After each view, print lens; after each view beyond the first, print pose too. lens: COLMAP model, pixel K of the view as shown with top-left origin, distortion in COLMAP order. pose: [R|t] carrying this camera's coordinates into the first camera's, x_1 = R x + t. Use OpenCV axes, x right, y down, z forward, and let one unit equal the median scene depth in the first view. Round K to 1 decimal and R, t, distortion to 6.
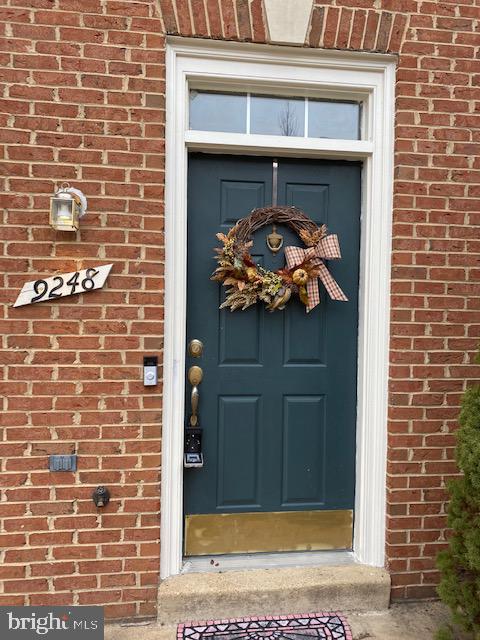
lens RADIAL K [[481.4, 0, 240.0], [0, 481.4, 320.0], [0, 0, 1]] dist [0.038552, -0.074498]
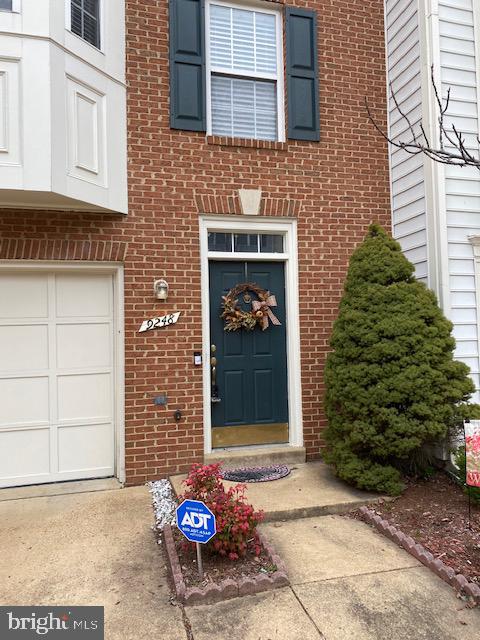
lens RADIAL K [[481.4, 0, 240.0], [0, 481.4, 320.0], [0, 0, 1]] dist [0.038552, -0.074498]
pose [[0.990038, -0.032026, 0.137108, -0.288818], [0.040658, 0.997332, -0.060624, 0.070657], [-0.134801, 0.065594, 0.988699, -1.266229]]
